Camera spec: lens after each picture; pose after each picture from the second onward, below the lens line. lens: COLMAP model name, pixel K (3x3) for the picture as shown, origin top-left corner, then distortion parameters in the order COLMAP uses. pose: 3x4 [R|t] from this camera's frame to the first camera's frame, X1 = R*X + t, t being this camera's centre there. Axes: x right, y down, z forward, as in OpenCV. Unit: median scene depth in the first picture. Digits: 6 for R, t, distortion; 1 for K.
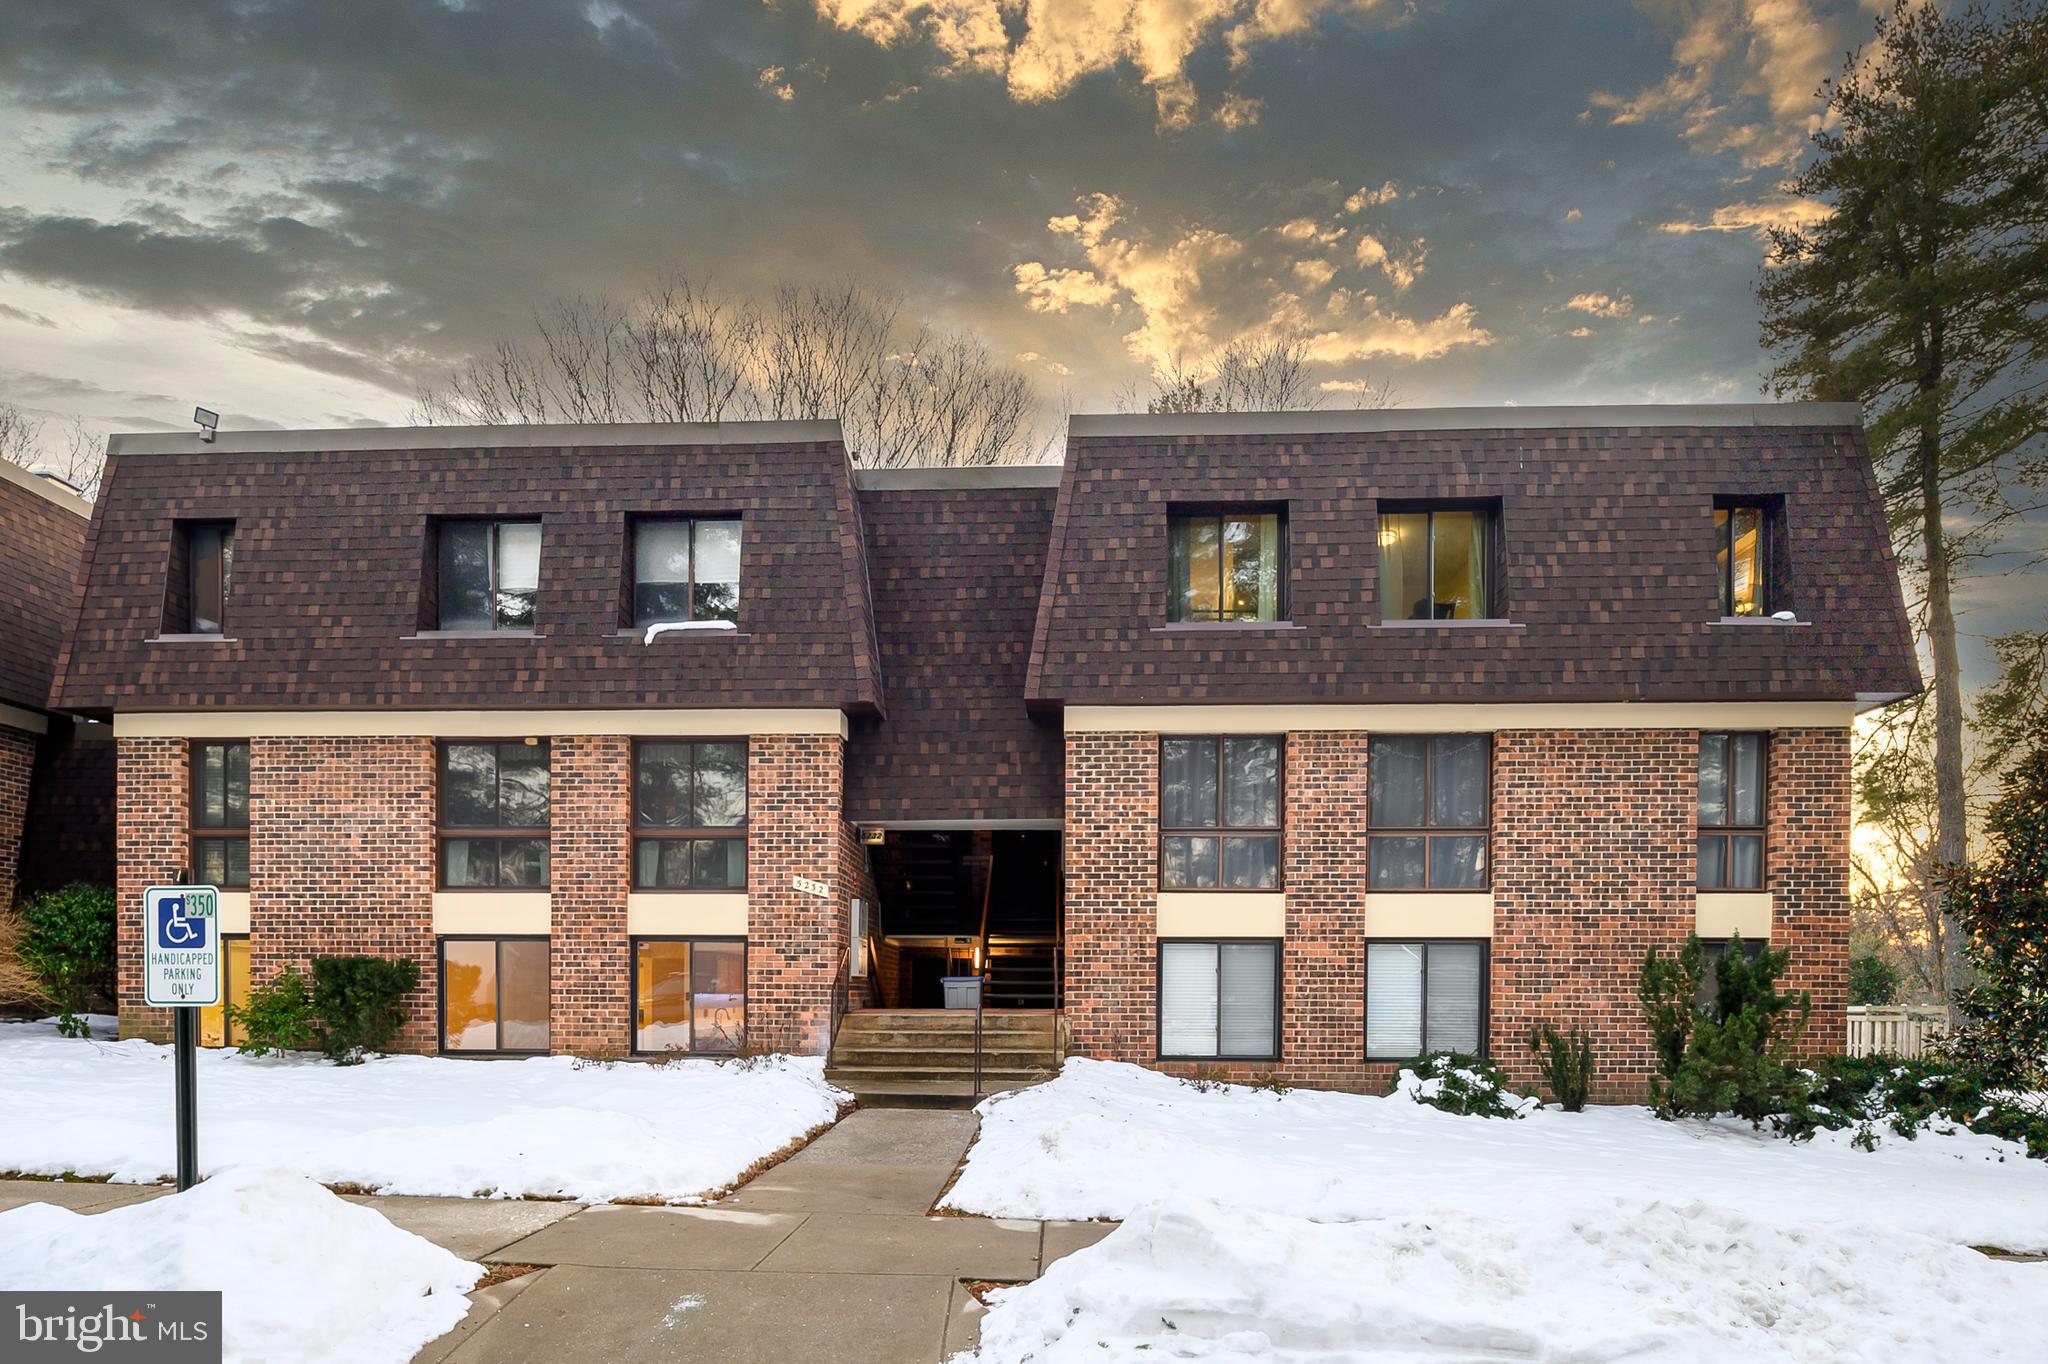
lens RADIAL K [[1111.5, 0, 1023.9], [0, 1111.5, 692.2], [0, 0, 1]] dist [-0.004395, -0.006196]
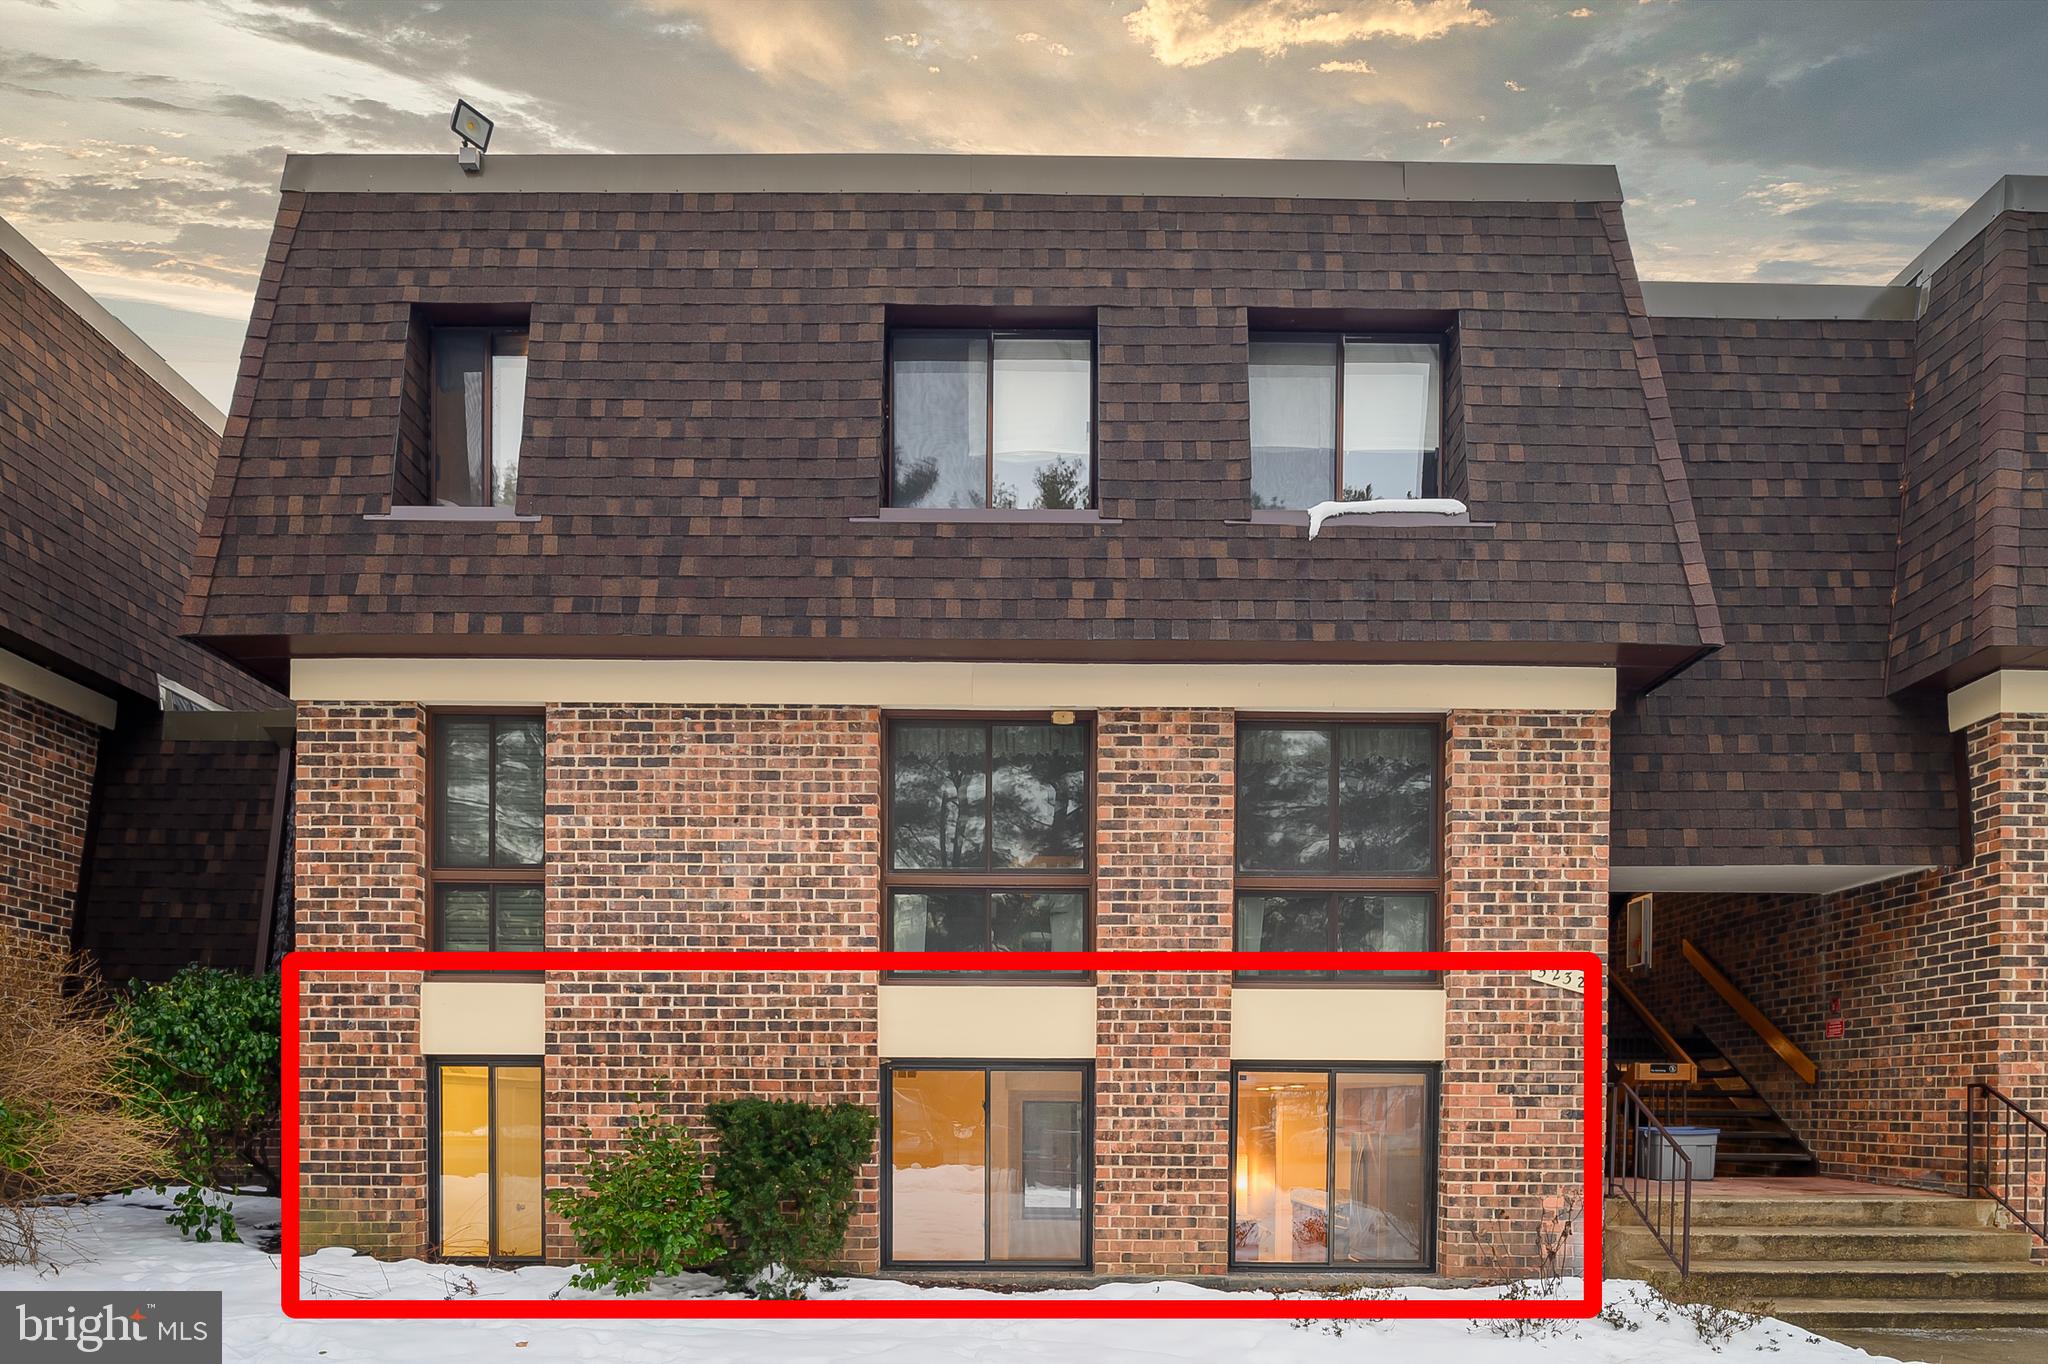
lens RADIAL K [[1111.5, 0, 1033.1], [0, 1111.5, 820.5], [0, 0, 1]] dist [-0.004395, -0.006196]
pose [[0.998959, 0.013577, 0.043540, -0.484324], [-0.014036, 0.999849, 0.010244, 0.091310], [-0.043394, -0.010845, 0.998999, 0.436988]]
